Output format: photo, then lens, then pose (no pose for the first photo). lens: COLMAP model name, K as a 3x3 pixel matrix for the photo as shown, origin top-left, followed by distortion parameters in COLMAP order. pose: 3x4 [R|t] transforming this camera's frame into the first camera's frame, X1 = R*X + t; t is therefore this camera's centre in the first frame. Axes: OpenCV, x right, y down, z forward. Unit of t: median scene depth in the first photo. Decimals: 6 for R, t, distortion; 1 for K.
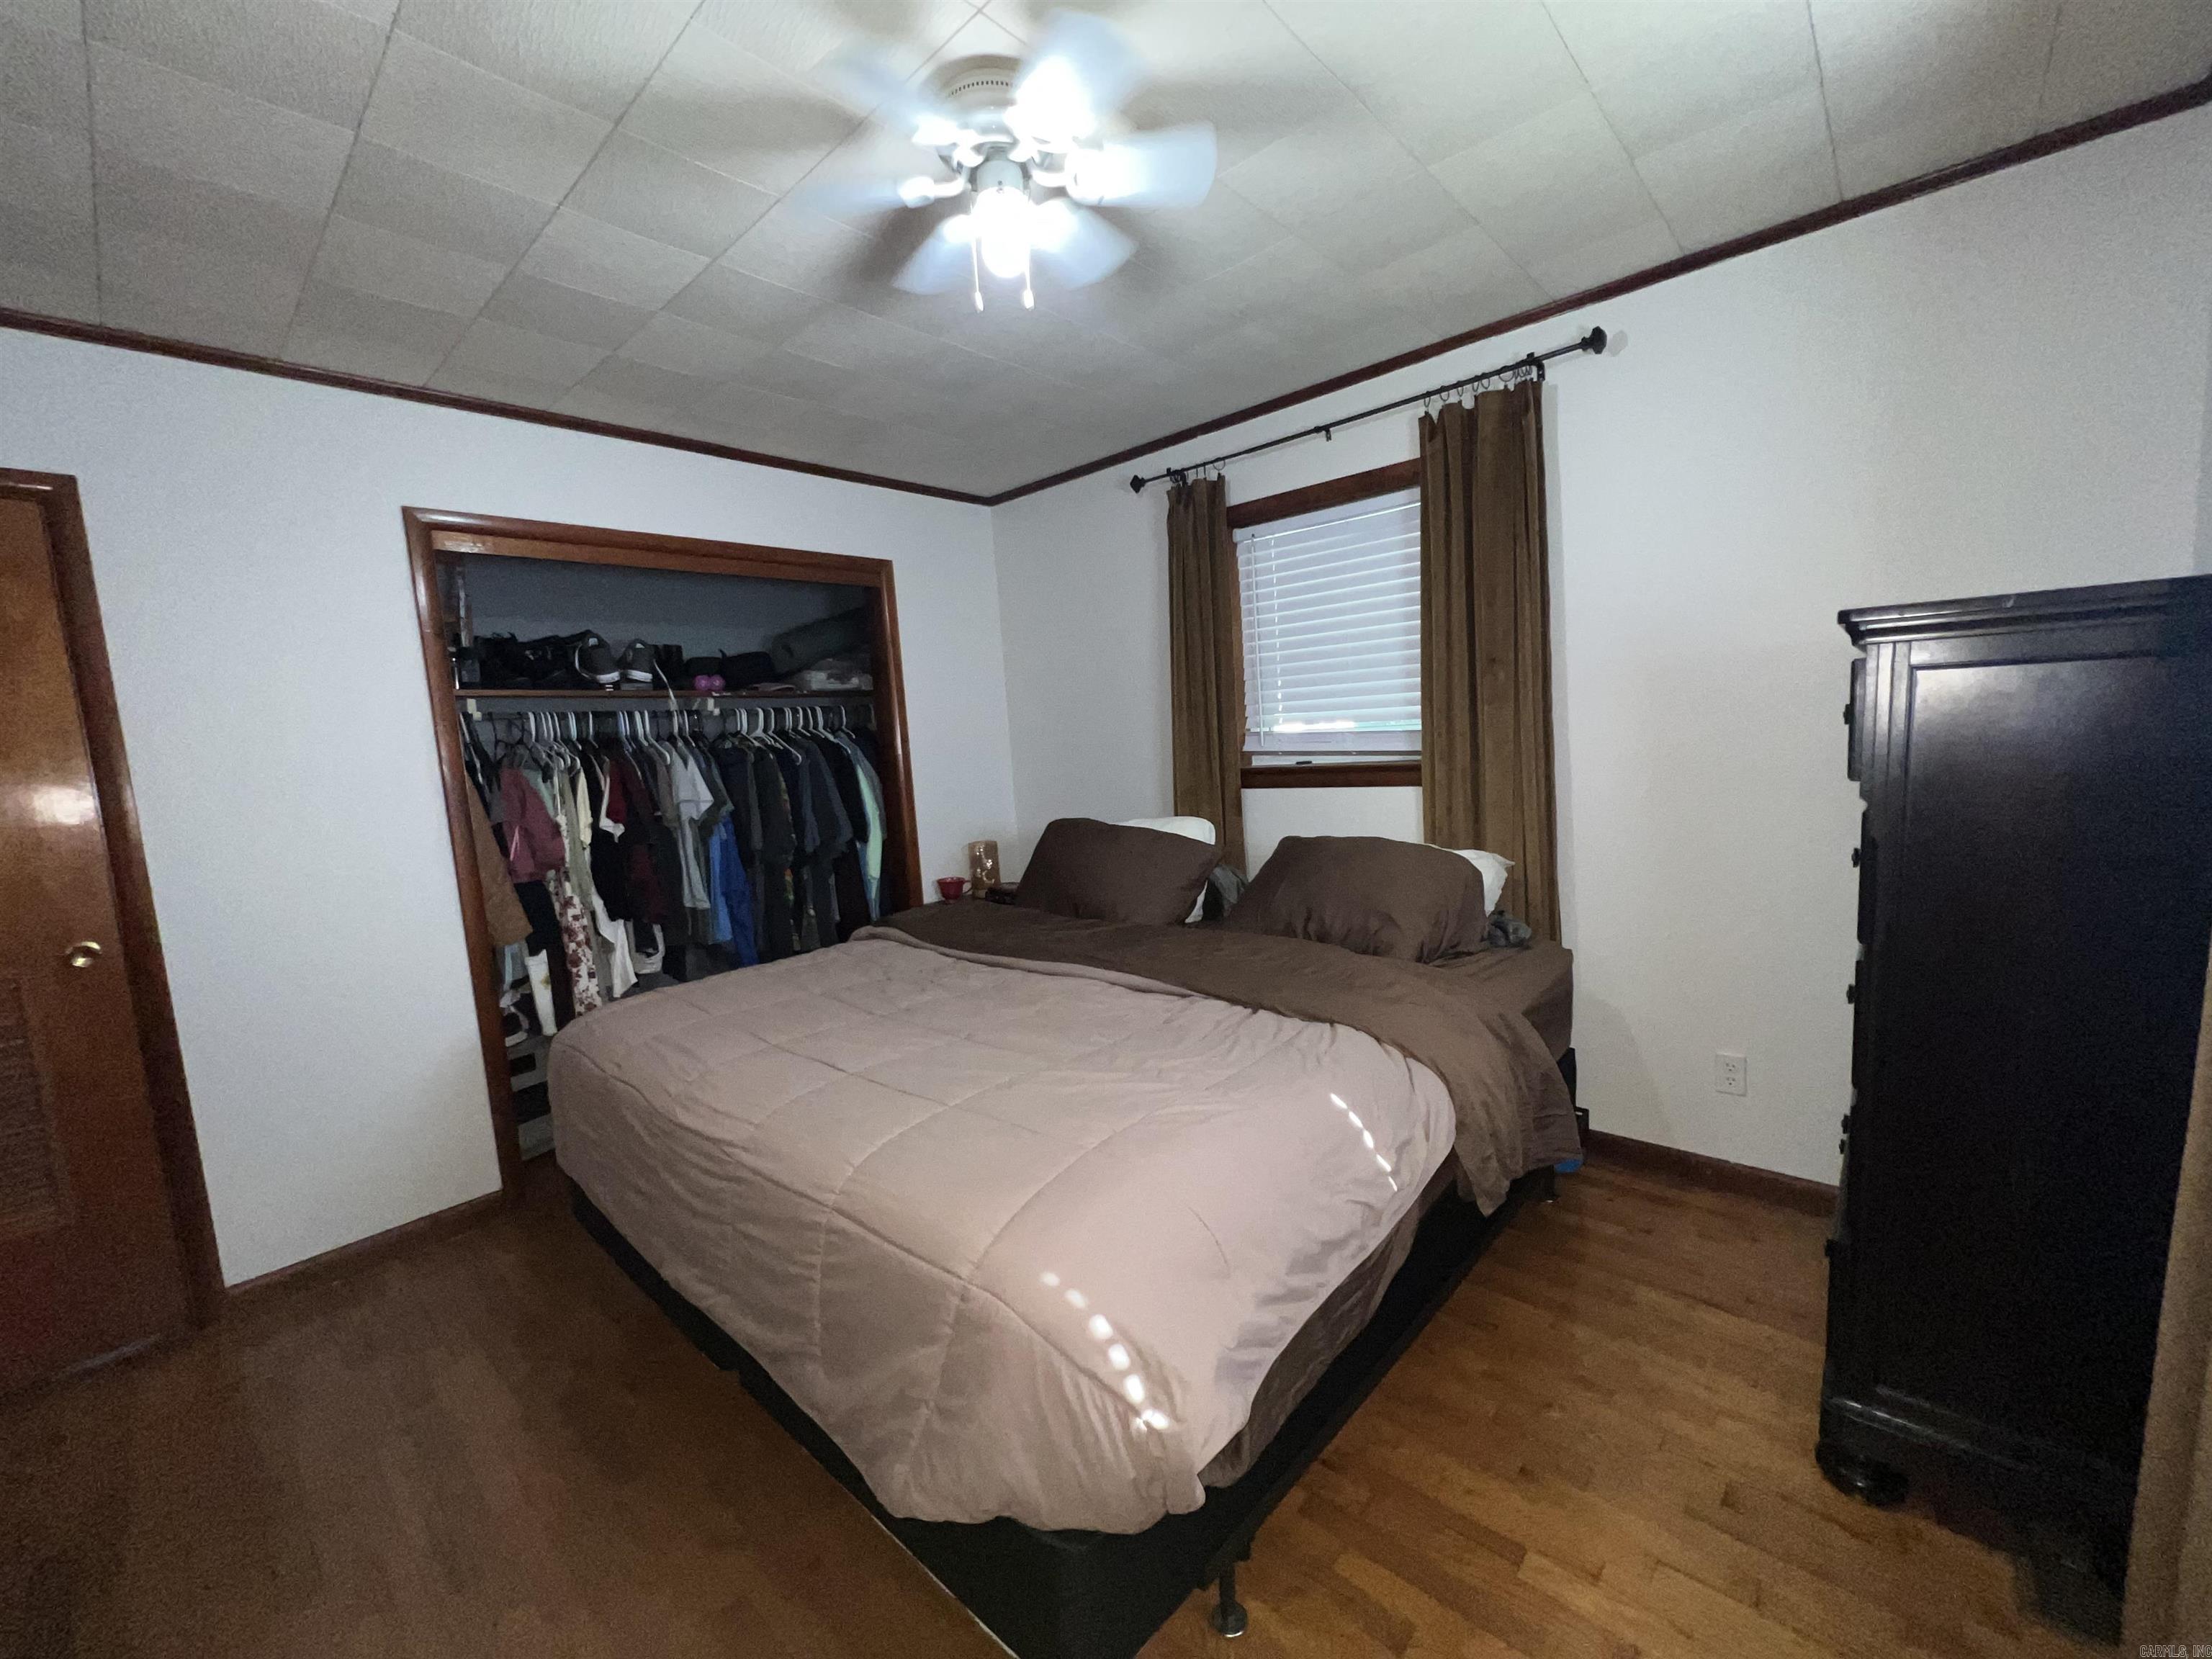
lens RADIAL K [[888.9, 0, 1109.4], [0, 888.9, 830.8], [0, 0, 1]] dist [-0.002301, 0.001198]
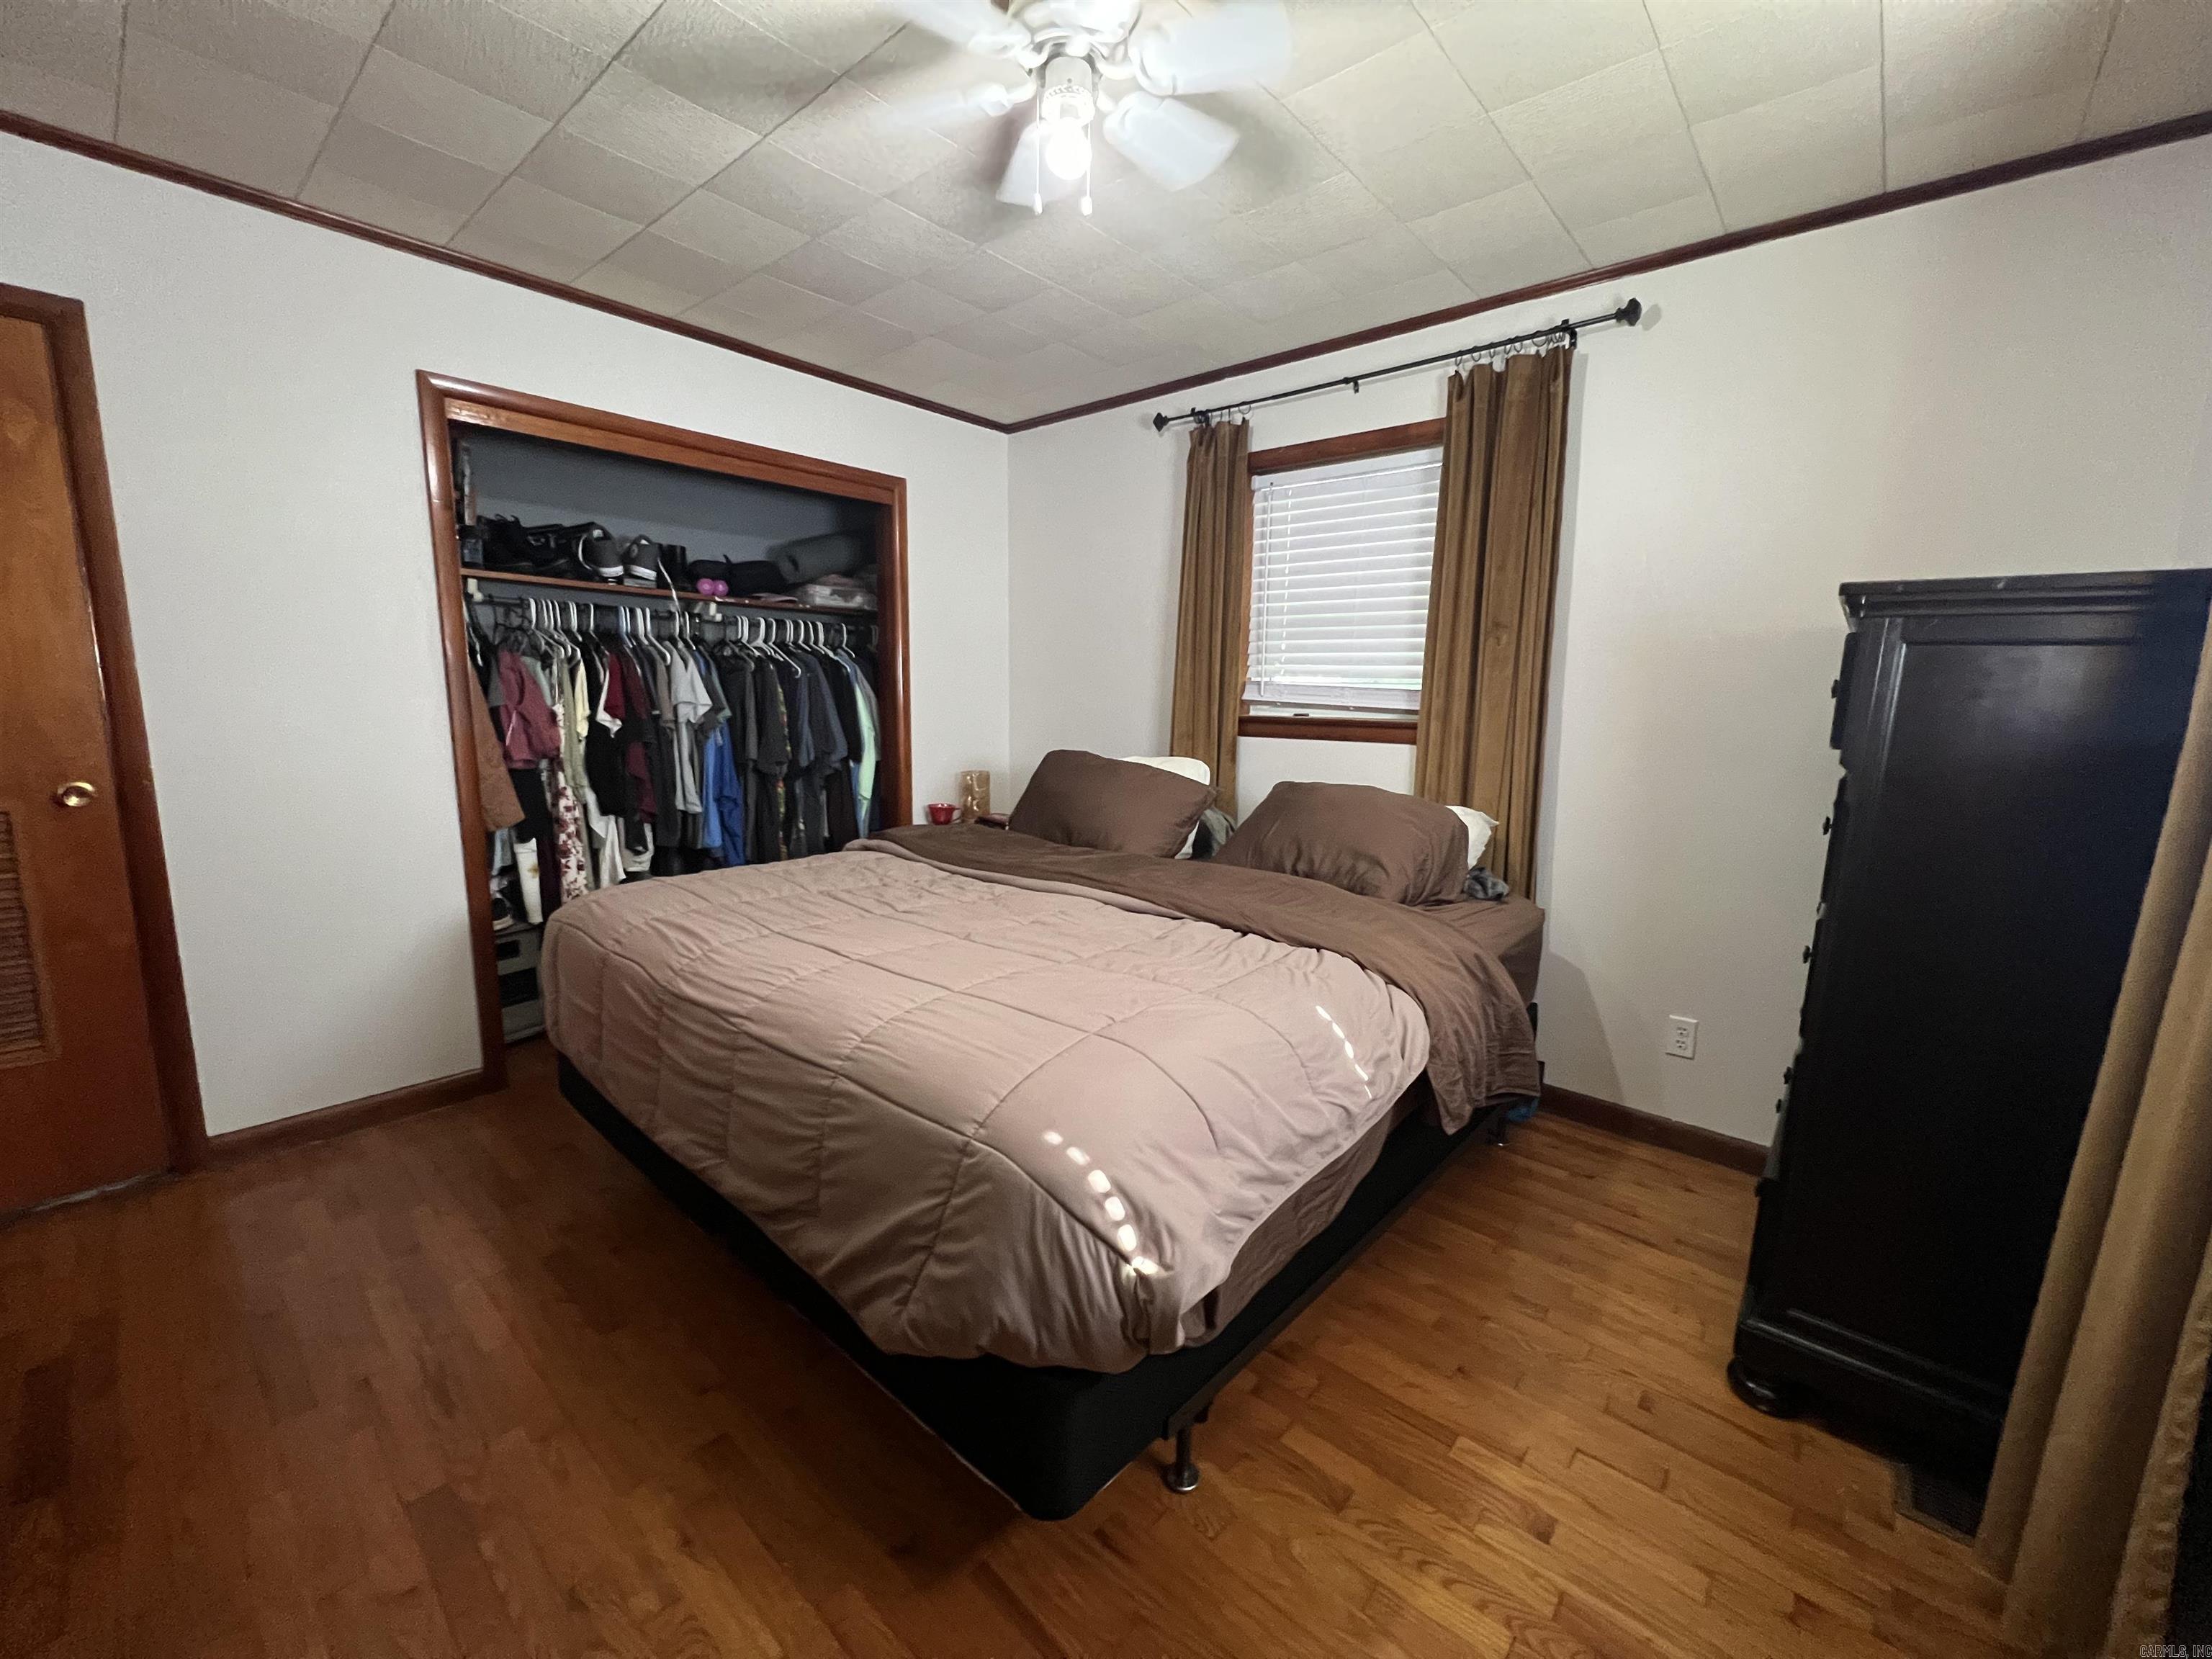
lens RADIAL K [[888.9, 0, 1108.9], [0, 888.9, 831.9], [0, 0, 1]] dist [-0.002301, 0.001198]
pose [[0.996452, 0.078865, 0.029383, -0.025004], [-0.080137, 0.995768, 0.044991, 0.036019], [-0.025711, -0.047186, 0.998555, -0.019491]]
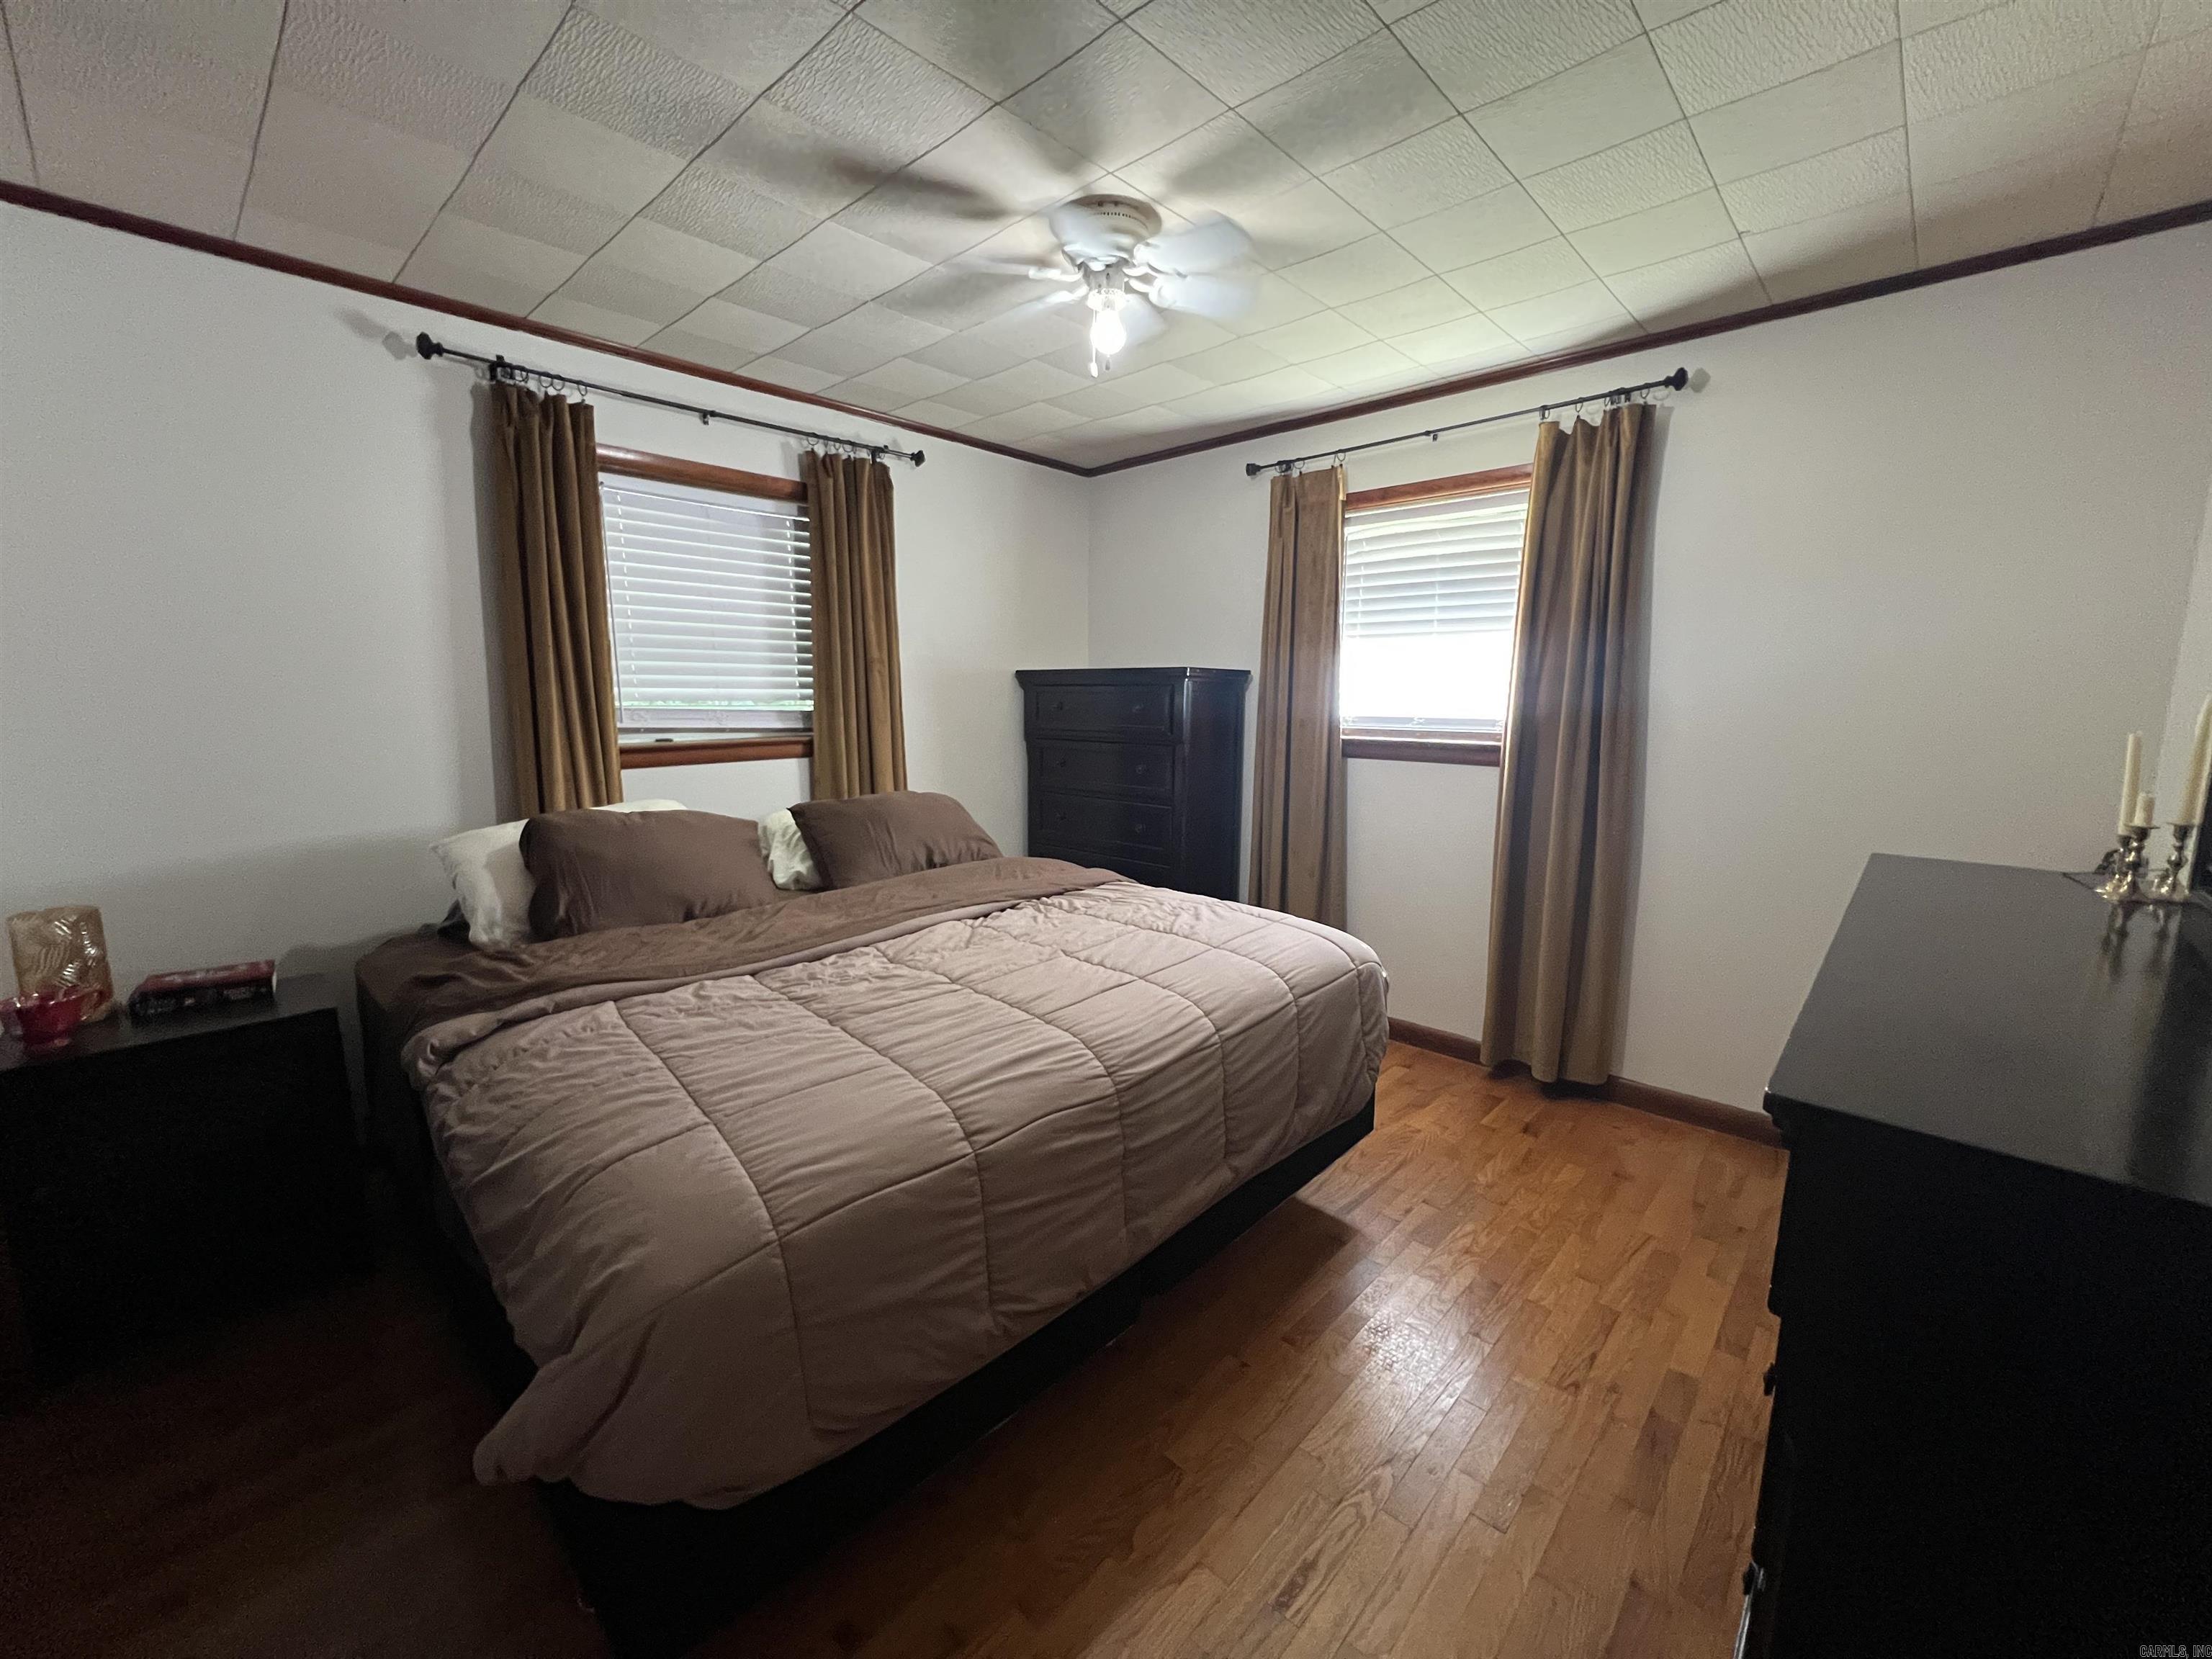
lens RADIAL K [[888.9, 0, 1105.4], [0, 888.9, 830.4], [0, 0, 1]] dist [-0.002301, 0.001198]
pose [[0.009943, -0.093873, 0.995535, -0.949441], [0.106298, 0.990042, 0.092294, -0.022969], [-0.994285, 0.104905, 0.019822, 0.659448]]
